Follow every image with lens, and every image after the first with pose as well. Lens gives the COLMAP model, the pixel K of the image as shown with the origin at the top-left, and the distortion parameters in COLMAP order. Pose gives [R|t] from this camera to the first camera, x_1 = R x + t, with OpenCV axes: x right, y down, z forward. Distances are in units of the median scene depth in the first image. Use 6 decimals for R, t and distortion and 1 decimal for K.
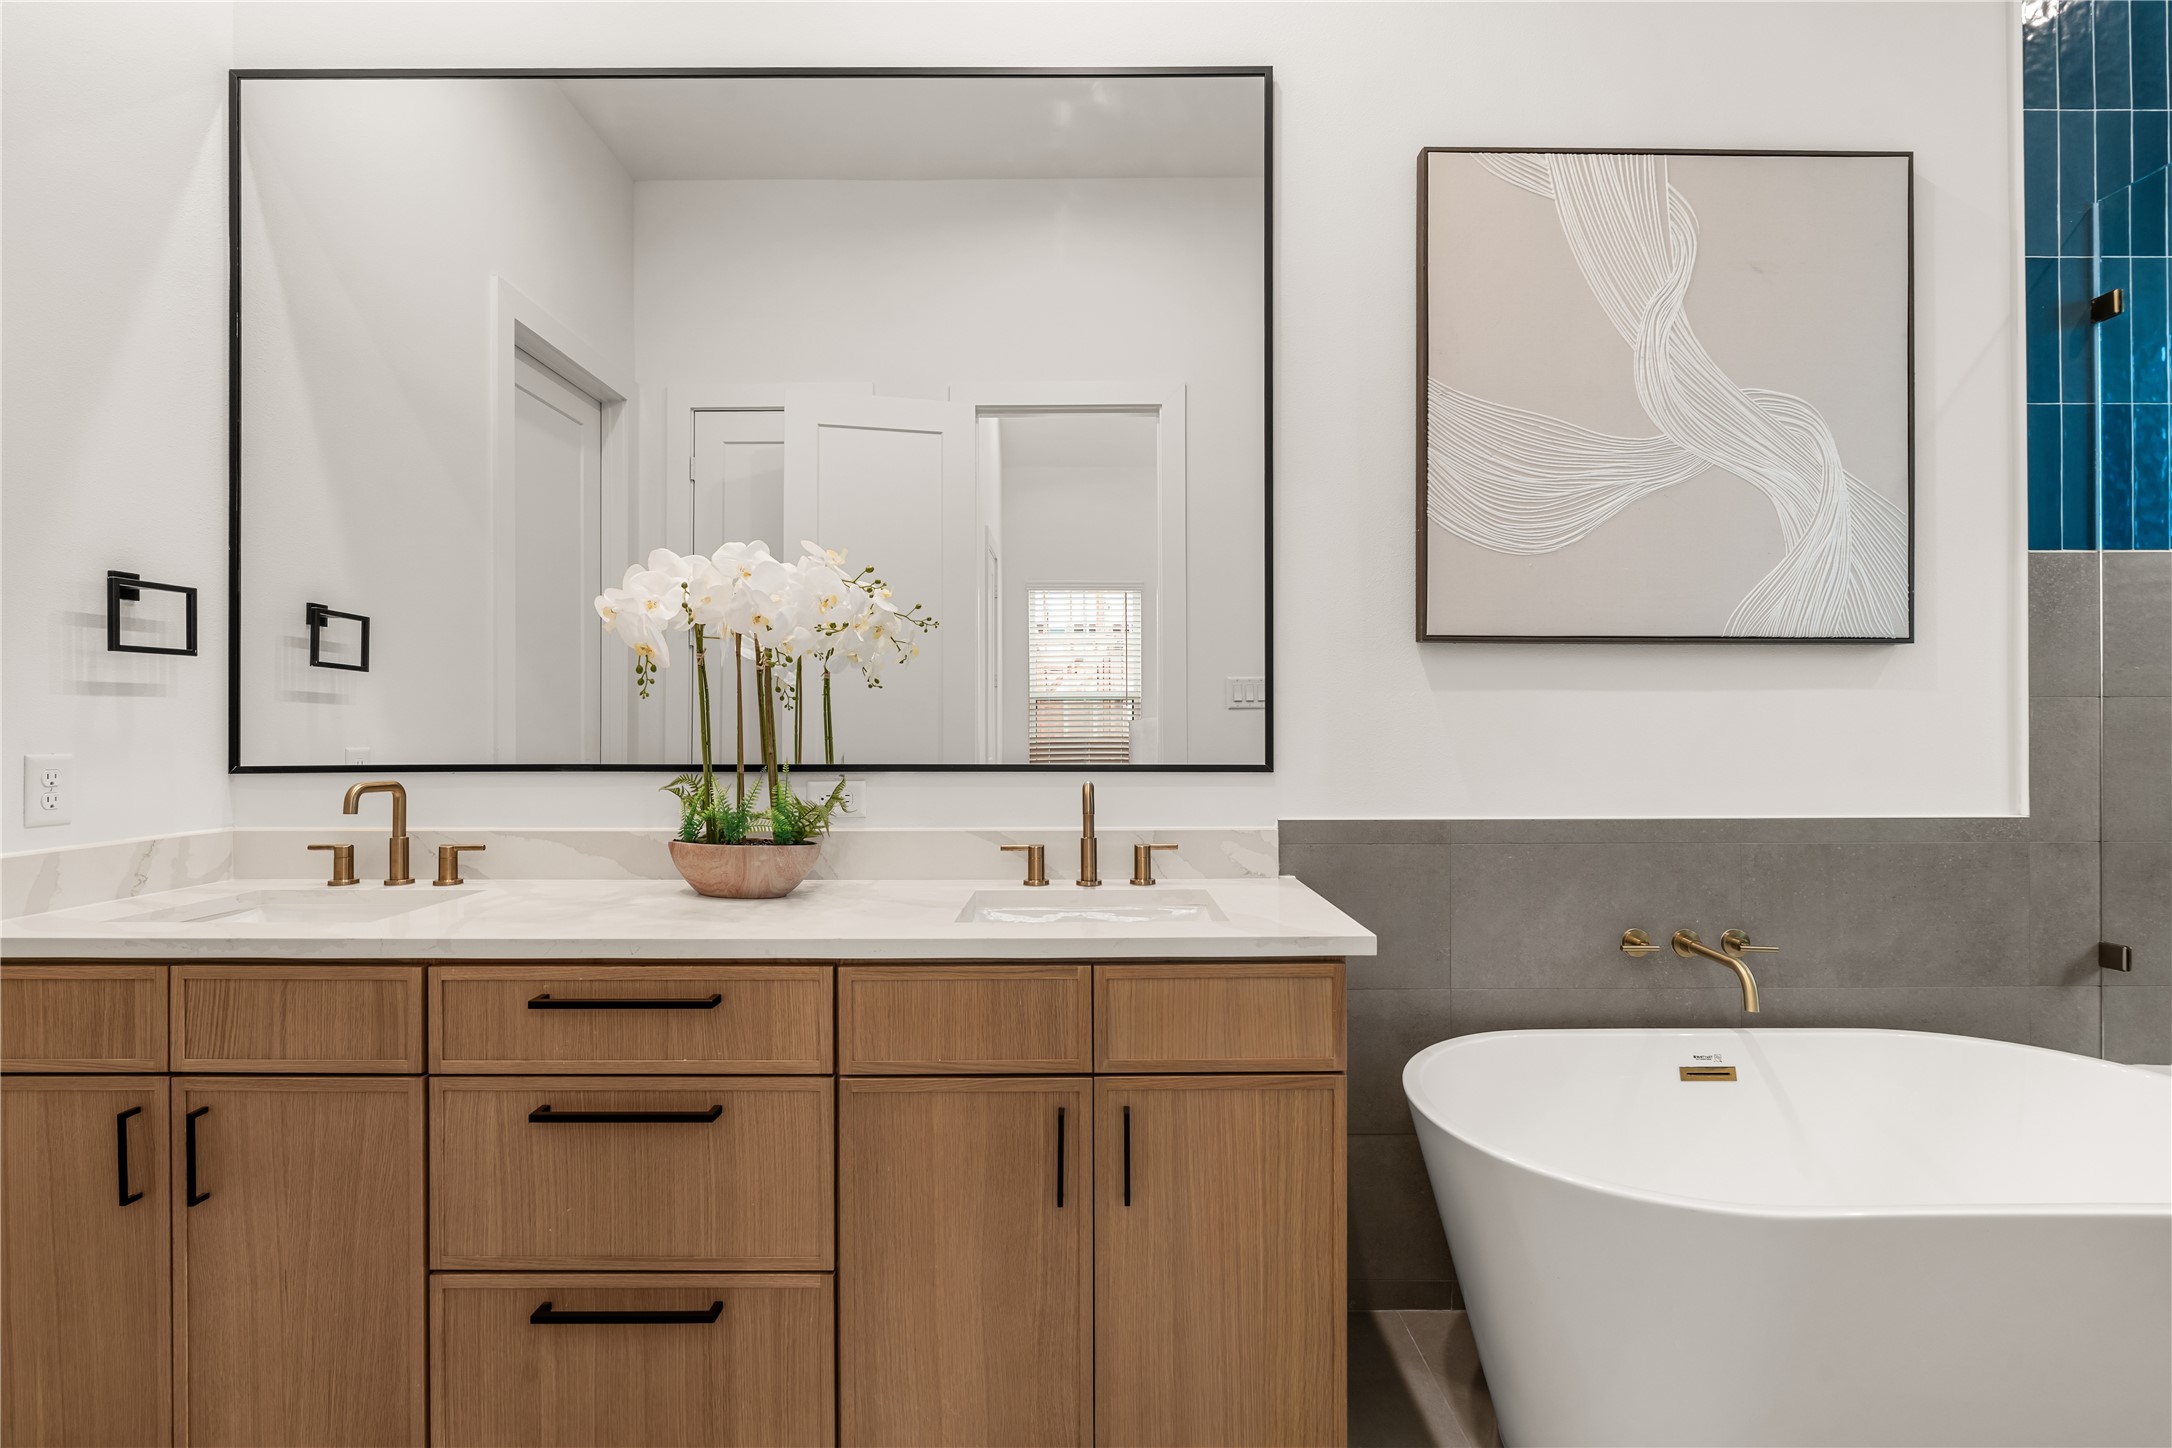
lens RADIAL K [[980.1, 0, 1087.3], [0, 980.1, 722.8], [0, 0, 1]] dist [-0.007676, 0.004032]
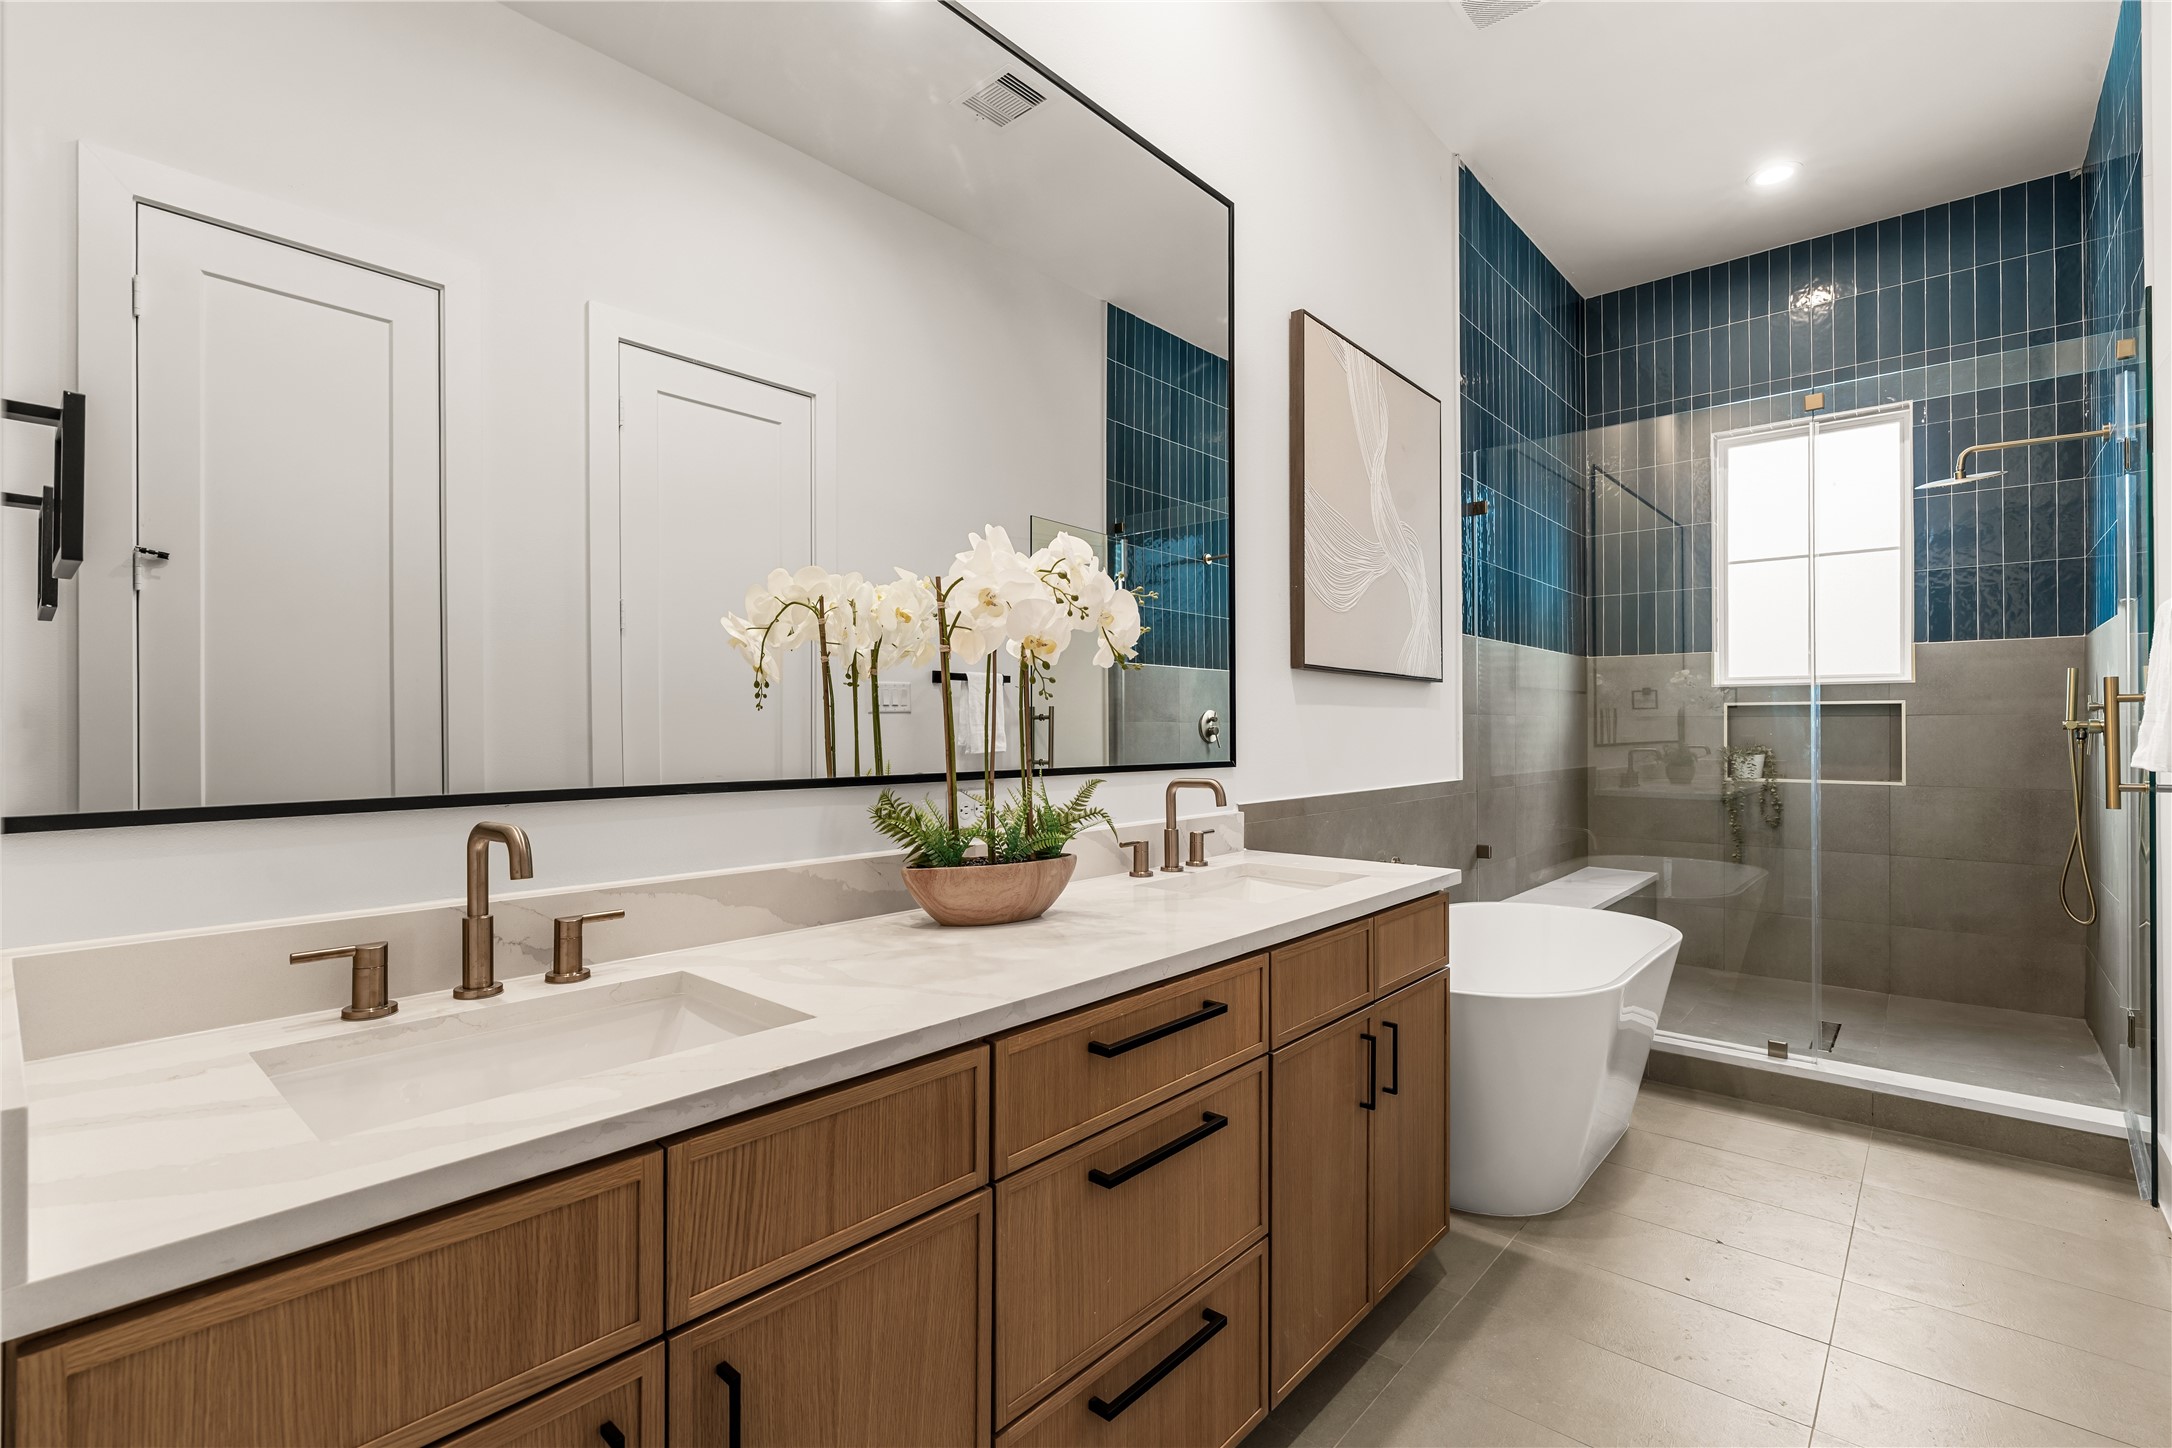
lens RADIAL K [[980.1, 0, 1090.6], [0, 980.1, 724.6], [0, 0, 1]] dist [-0.007676, 0.004032]
pose [[0.659456, 0.004559, 0.751729, -0.971144], [-0.003489, 0.999989, -0.003004, 0.001441], [-0.751735, -0.000642, 0.659465, 0.349297]]
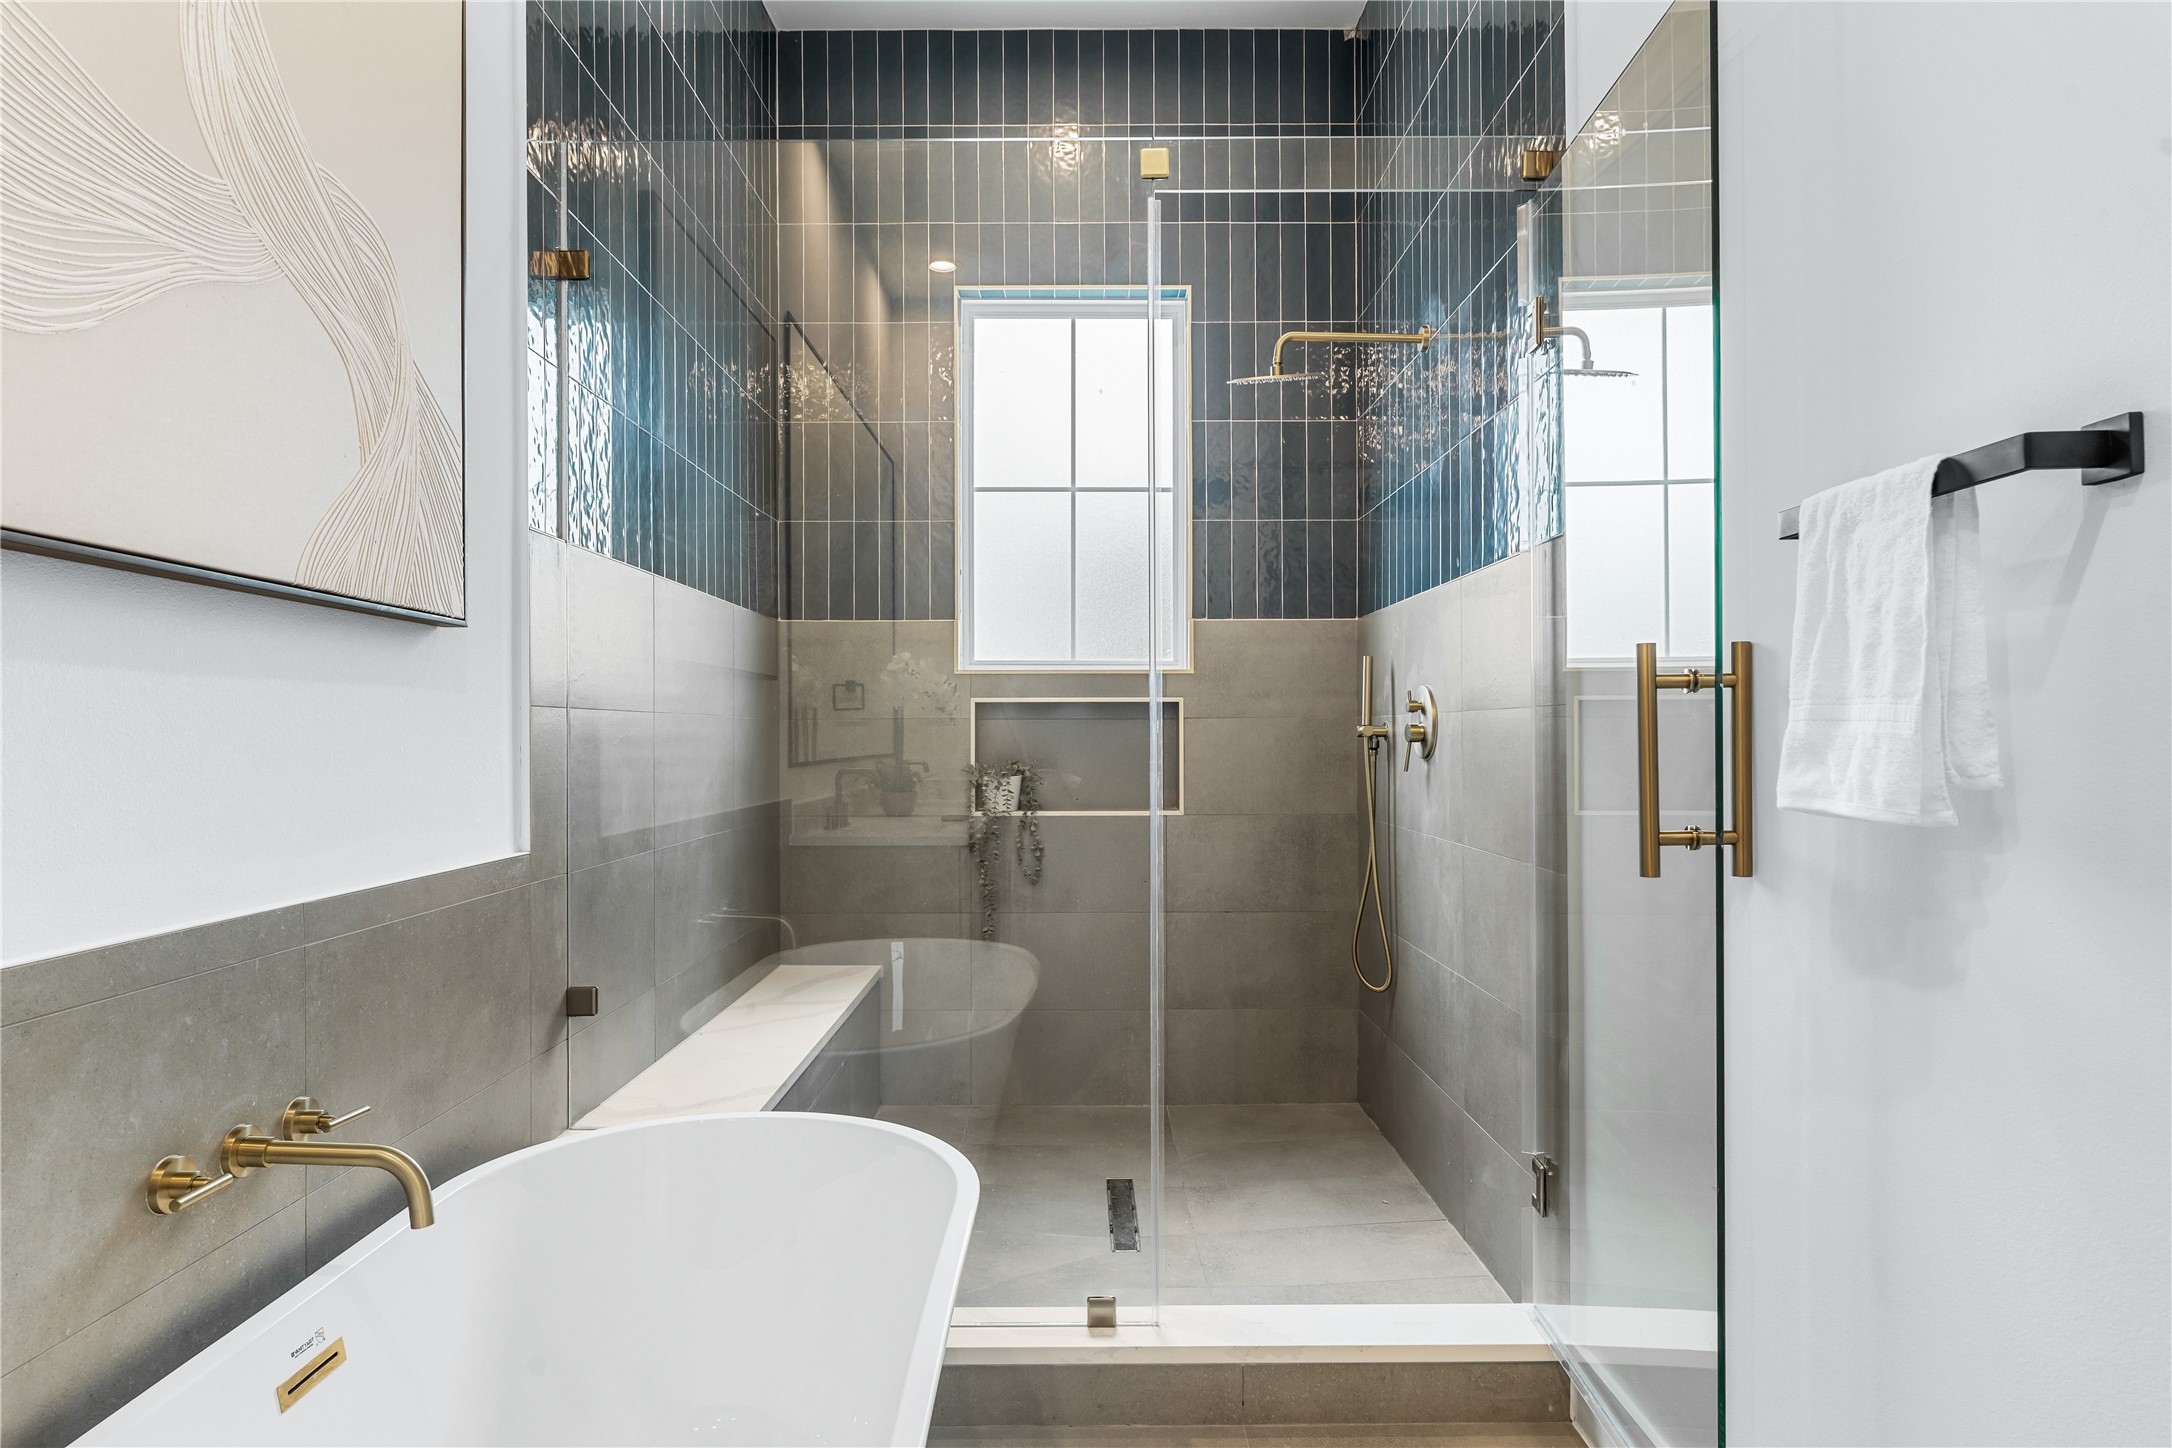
lens RADIAL K [[1217.9, 0, 1092.8], [0, 1217.9, 729.0], [0, 0, 1]] dist [-0.000206, 0.000012]
pose [[-0.009557, 0.007890, 0.999923, -0.061994], [-0.000143, 0.999969, -0.007892, 0.000782], [-0.999954, -0.000218, -0.009555, 0.598376]]
